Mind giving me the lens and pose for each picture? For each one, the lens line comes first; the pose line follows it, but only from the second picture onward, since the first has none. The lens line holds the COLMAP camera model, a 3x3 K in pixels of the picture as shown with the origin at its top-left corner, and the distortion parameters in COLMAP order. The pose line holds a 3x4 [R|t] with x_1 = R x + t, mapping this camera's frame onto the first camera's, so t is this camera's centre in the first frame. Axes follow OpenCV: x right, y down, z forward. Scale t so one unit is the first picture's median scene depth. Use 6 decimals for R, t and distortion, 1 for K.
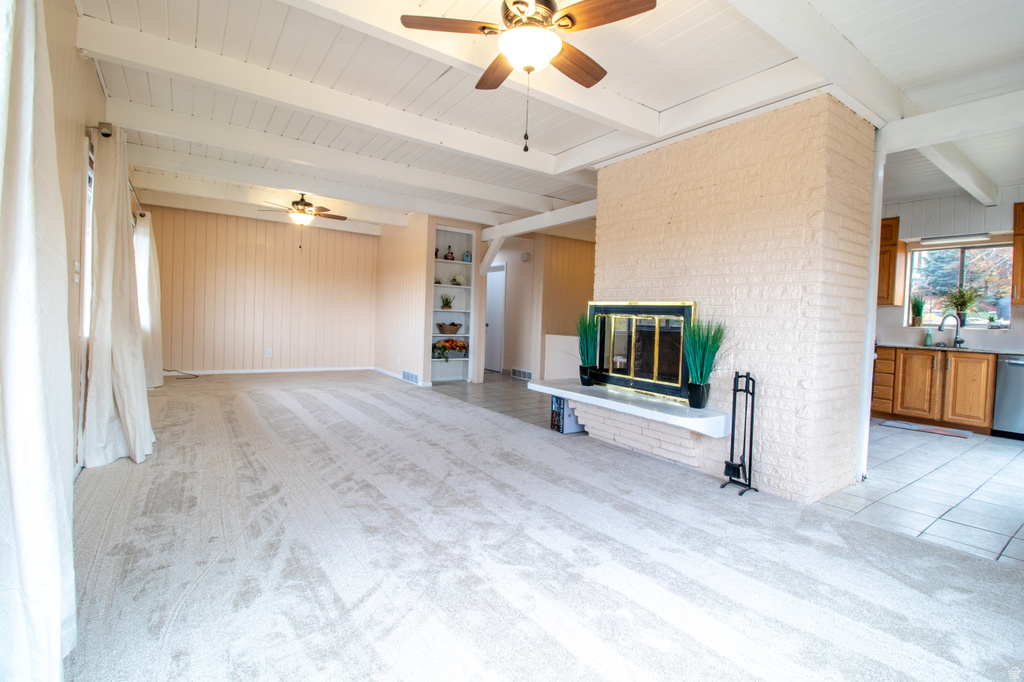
lens RADIAL K [[475.2, 0, 518.1], [0, 475.2, 340.7], [0, 0, 1]] dist [-0.010961, -0.001330]
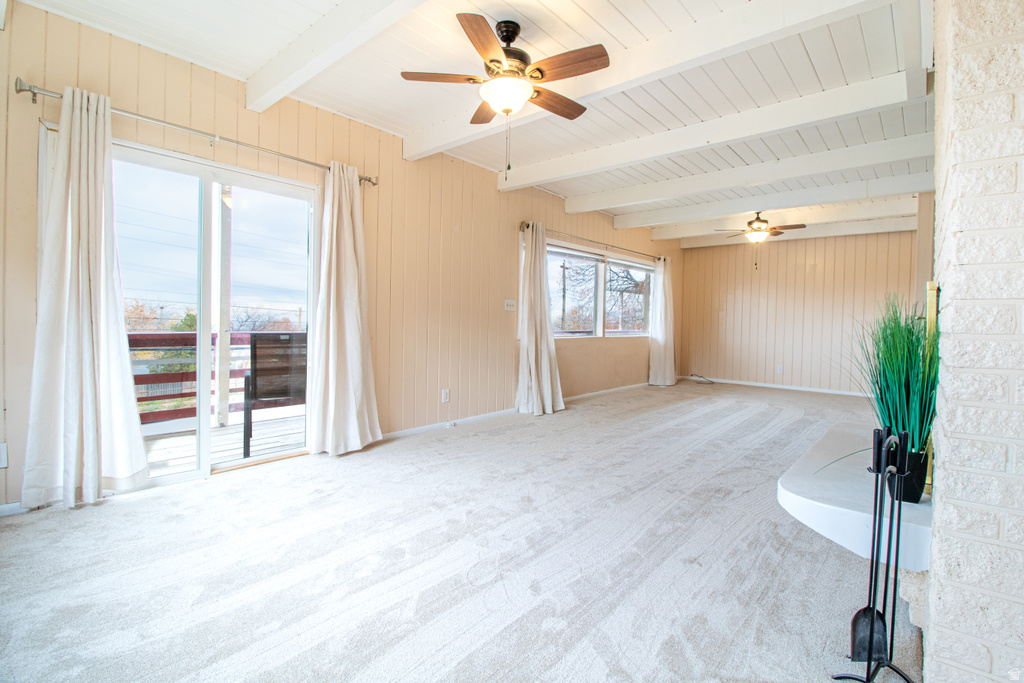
lens RADIAL K [[475.2, 0, 517.1], [0, 475.2, 331.9], [0, 0, 1]] dist [-0.010961, -0.001330]
pose [[0.229064, -0.012116, -0.973336, 0.761148], [-0.059440, 0.997882, -0.026410, 0.010700], [0.971595, 0.063905, 0.227859, 0.500707]]
